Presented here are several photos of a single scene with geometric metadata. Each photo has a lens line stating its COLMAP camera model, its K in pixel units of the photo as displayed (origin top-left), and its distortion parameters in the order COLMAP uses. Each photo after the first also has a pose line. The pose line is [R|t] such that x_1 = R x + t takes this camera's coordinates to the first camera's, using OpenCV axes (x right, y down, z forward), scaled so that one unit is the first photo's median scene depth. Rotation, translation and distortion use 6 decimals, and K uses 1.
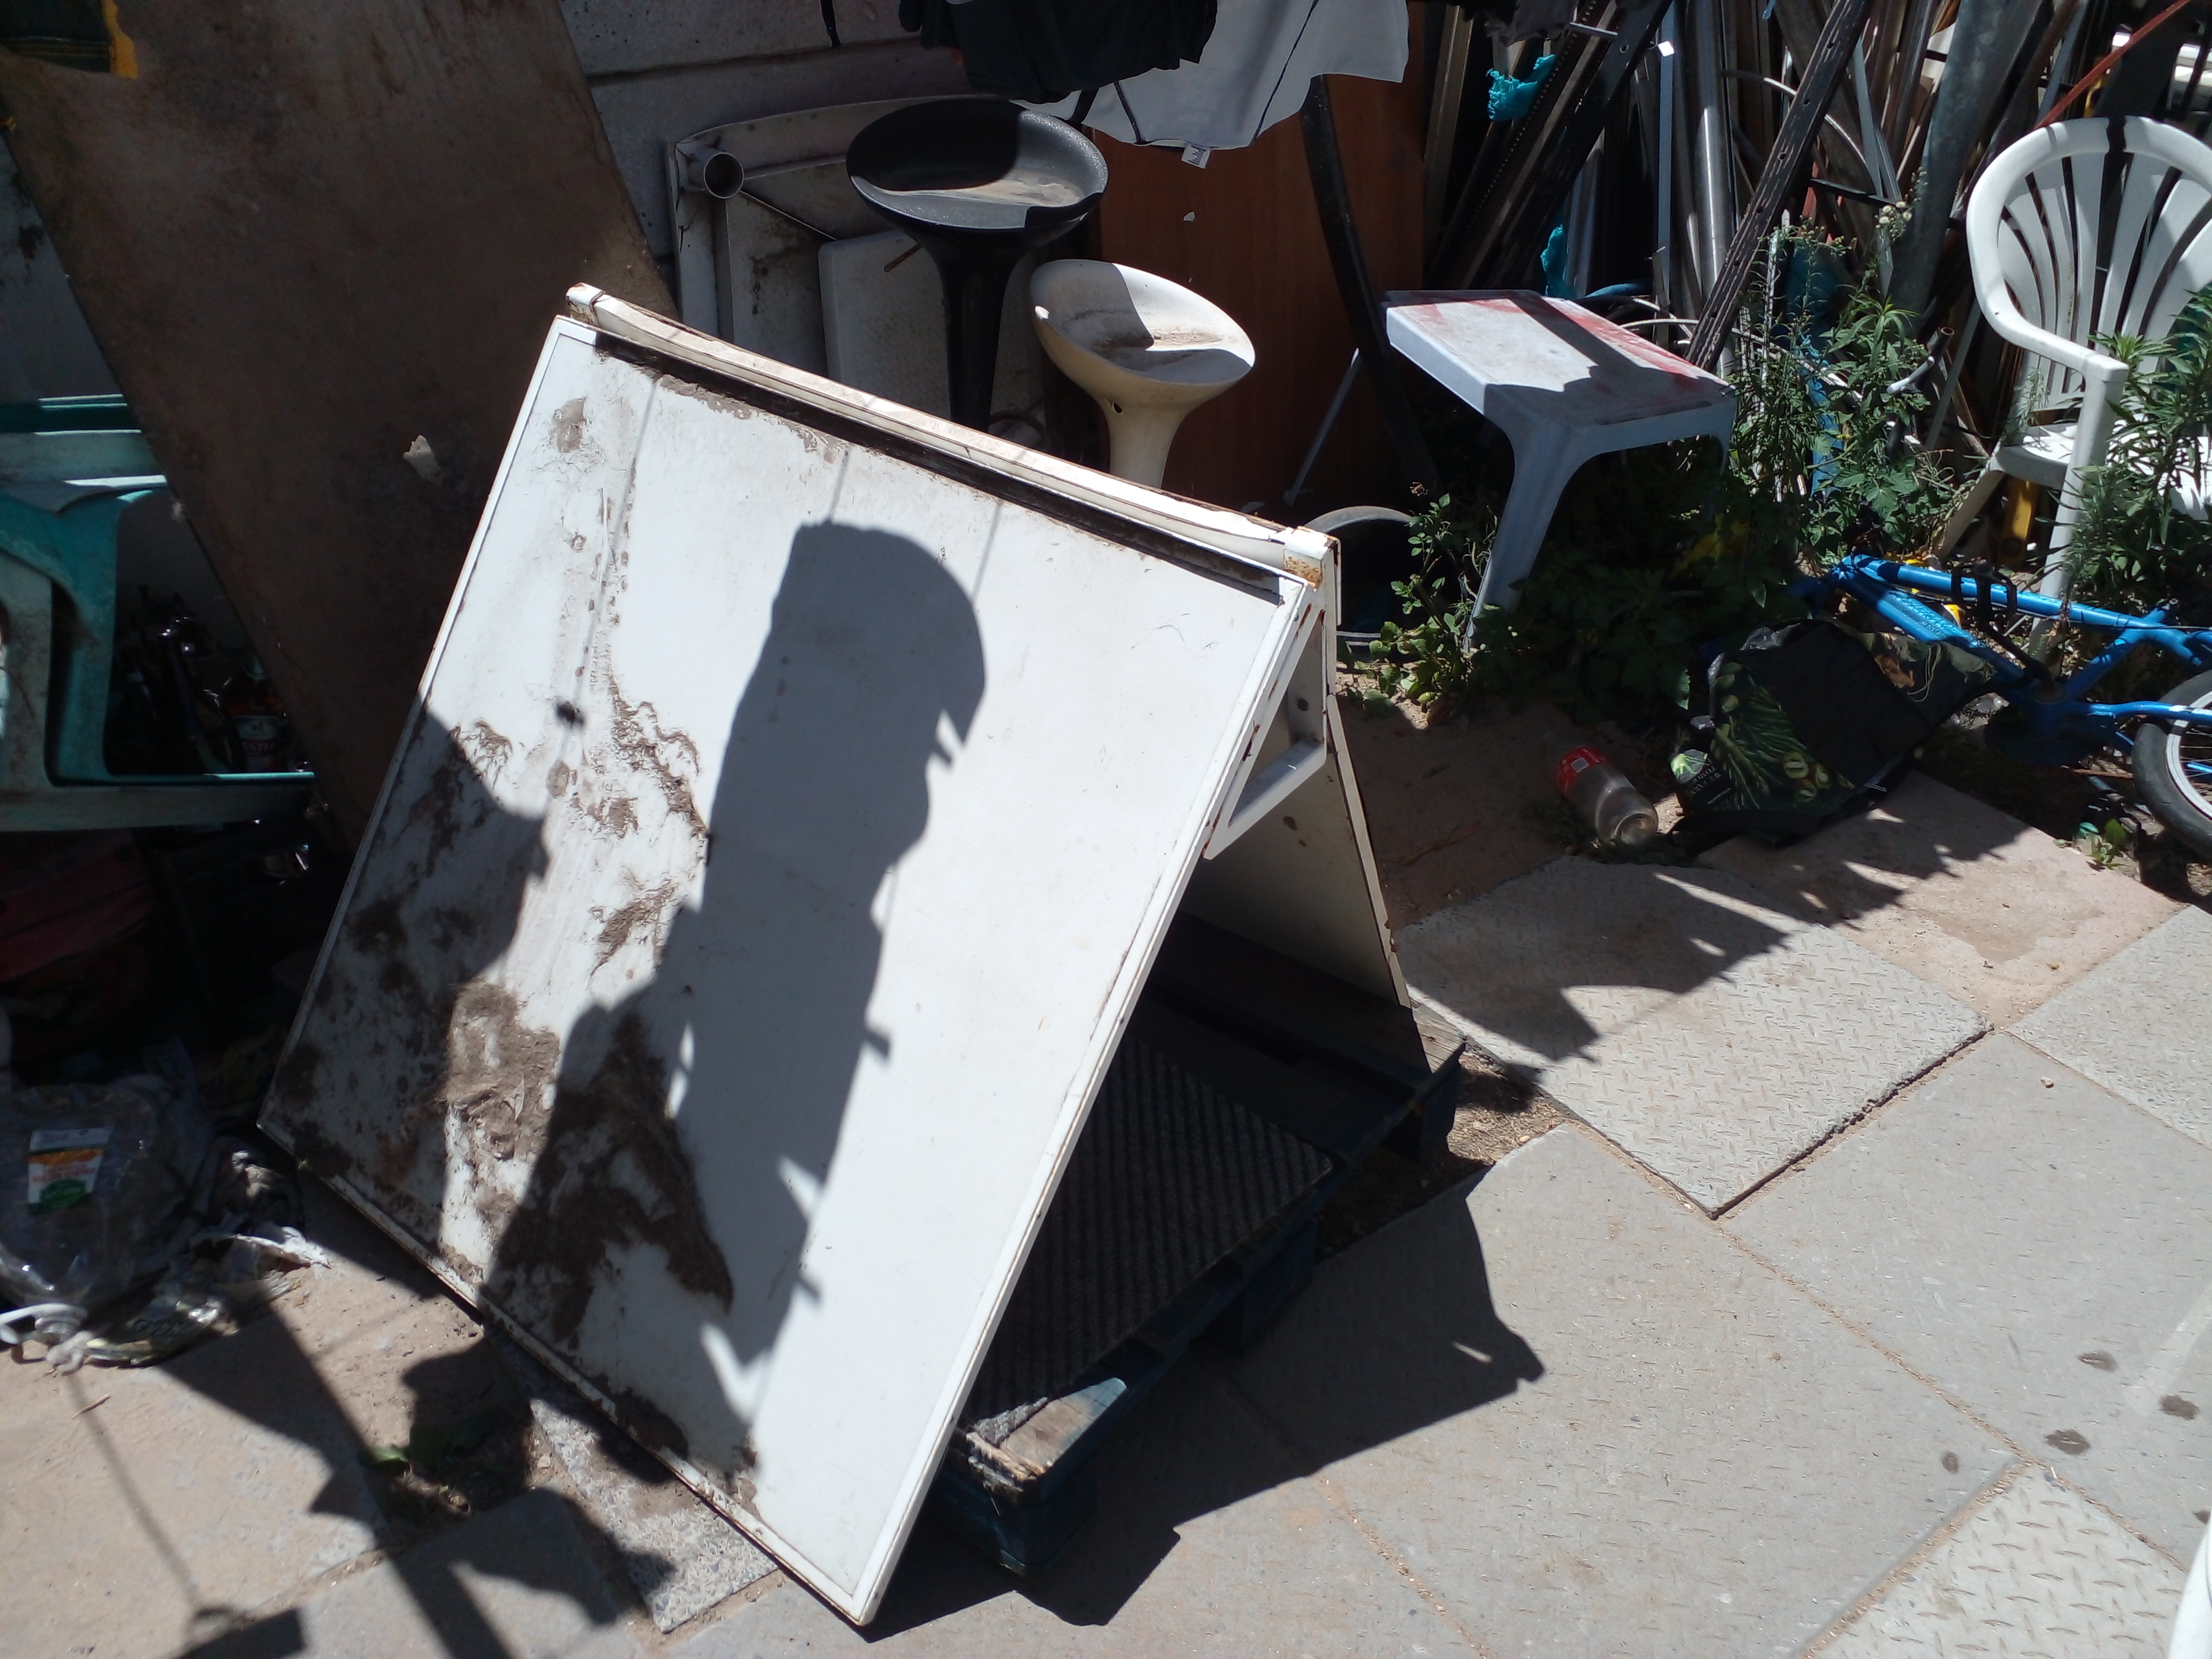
lens RADIAL K [[1749.1, 0, 1092.1], [0, 1749.1, 848.5], [0, 0, 1]] dist [0.032616, -0.052290]
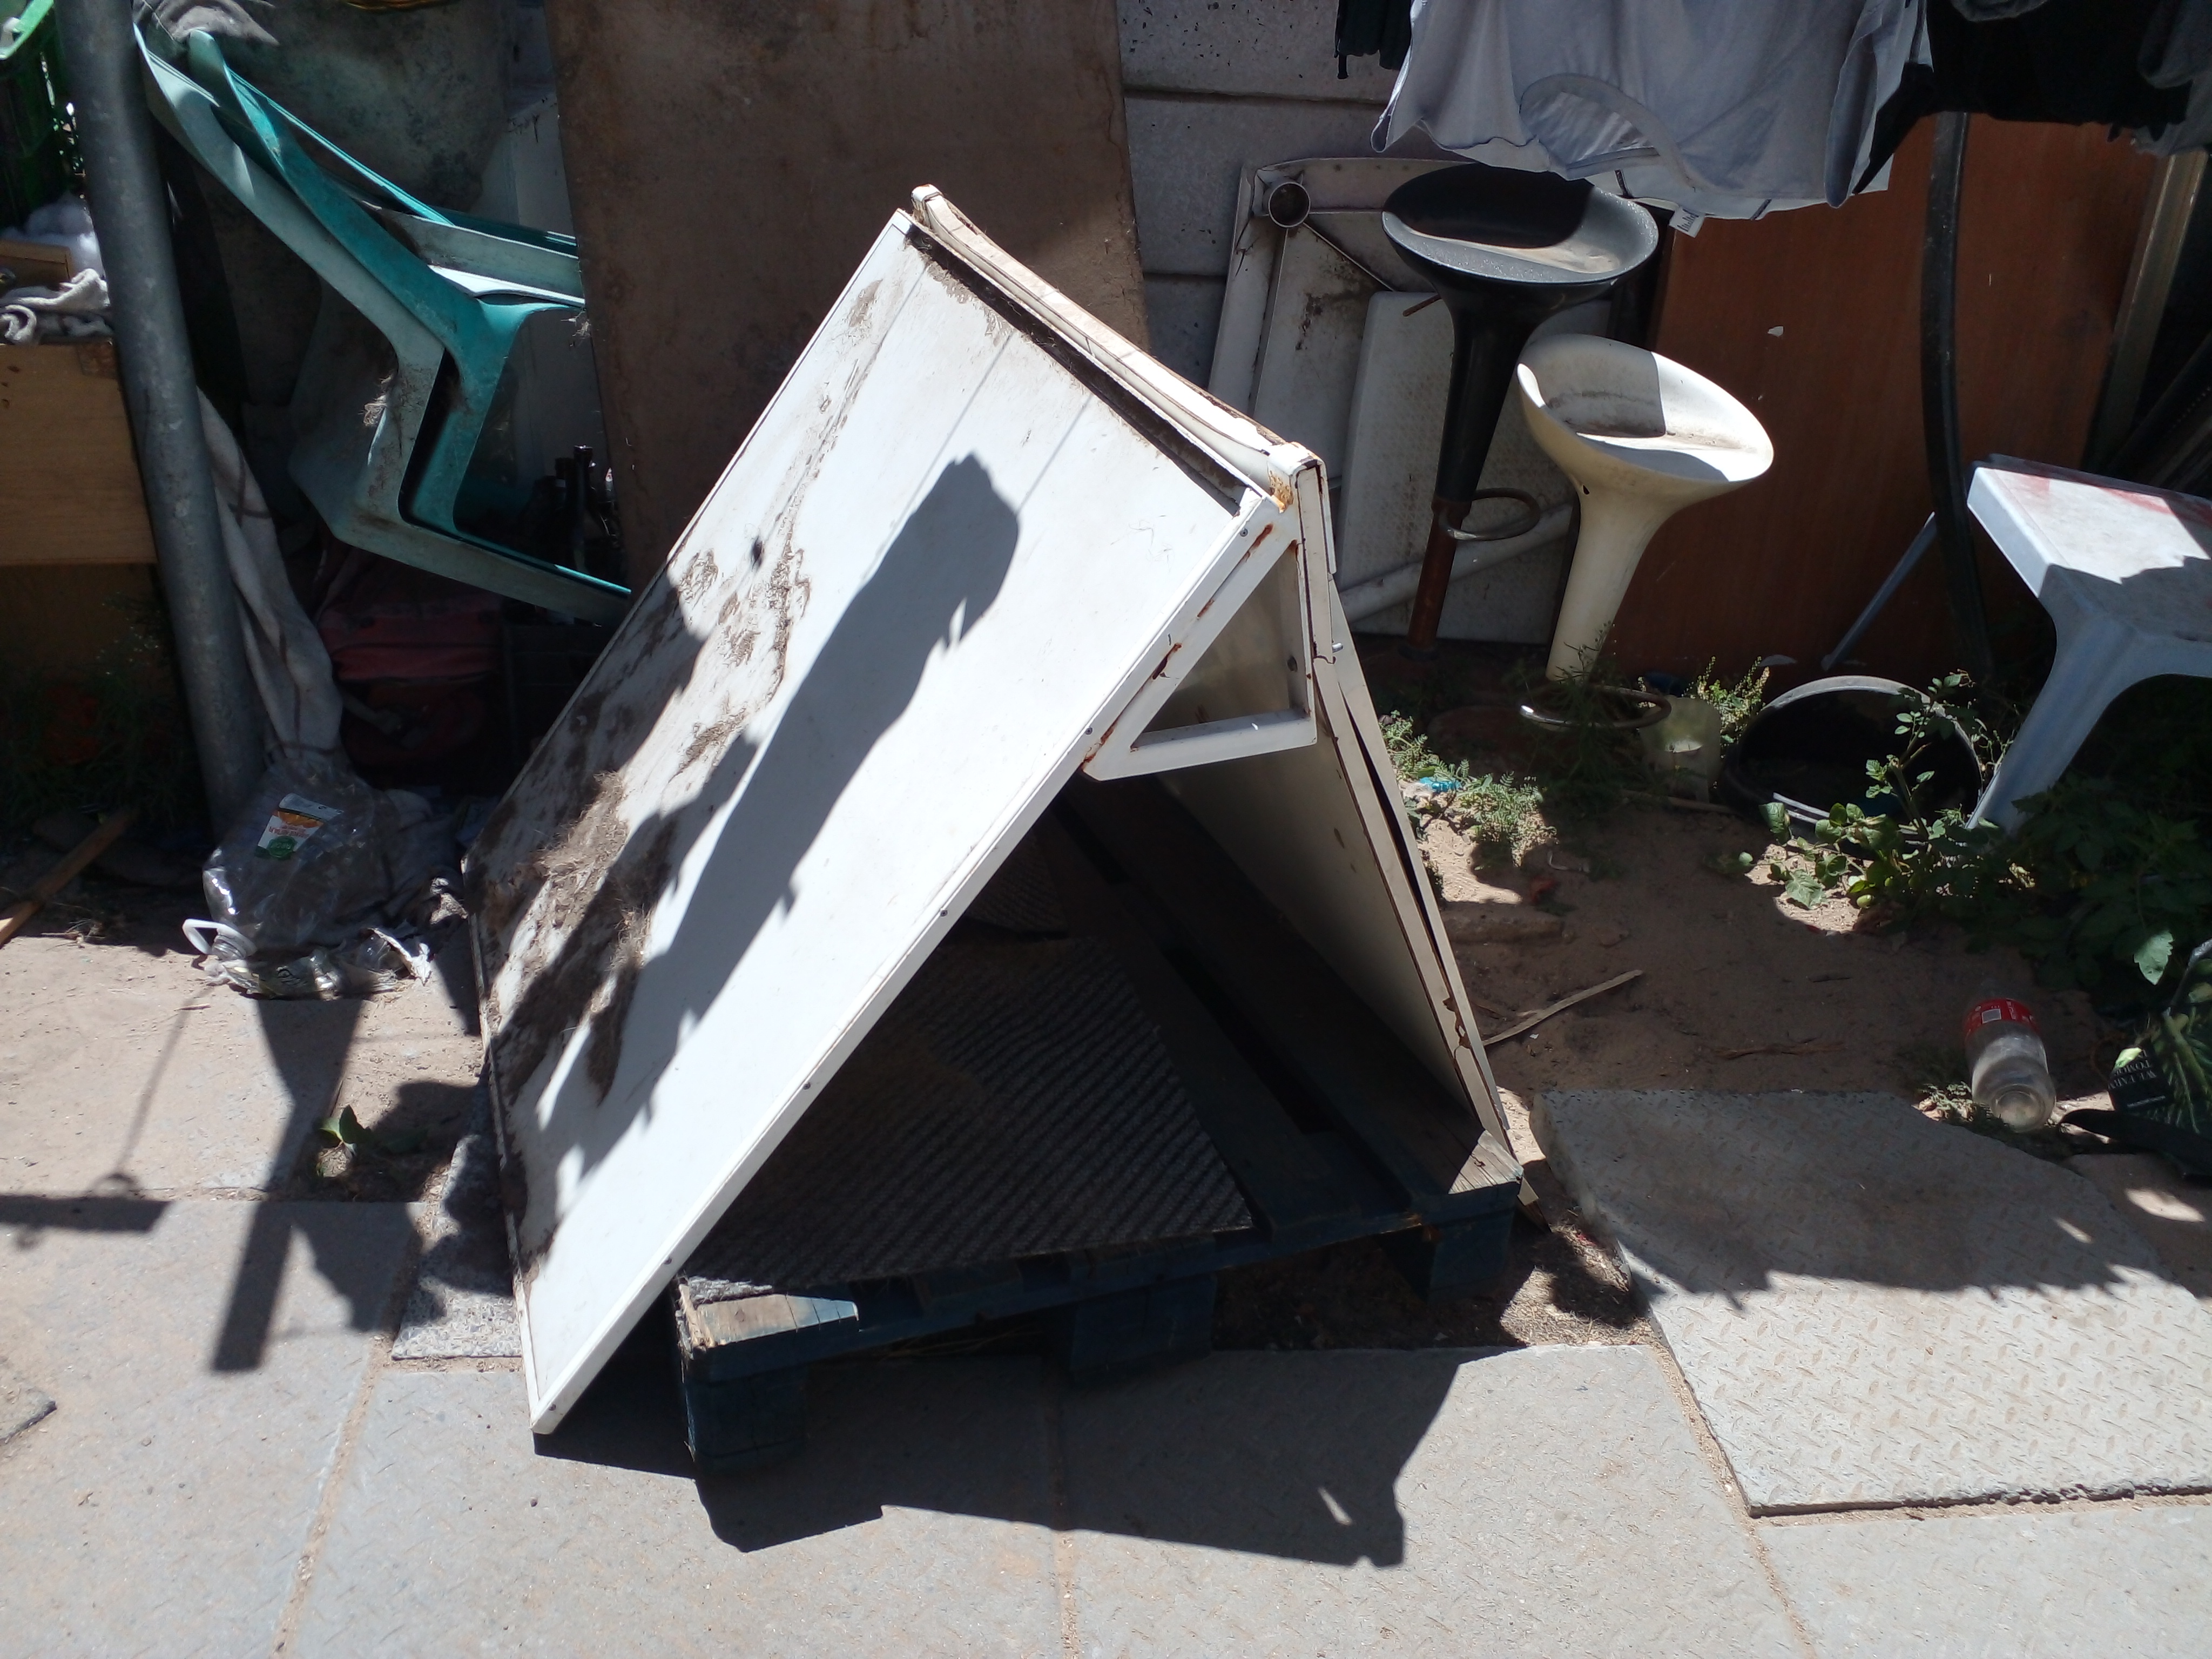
lens RADIAL K [[1749.1, 0, 1092.4], [0, 1749.1, 827.2], [0, 0, 1]] dist [0.032616, -0.052290]
pose [[0.863081, 0.281991, -0.419014, 0.347607], [-0.325632, 0.944854, -0.034859, 0.048254], [0.386077, 0.166530, 0.907310, 0.145858]]
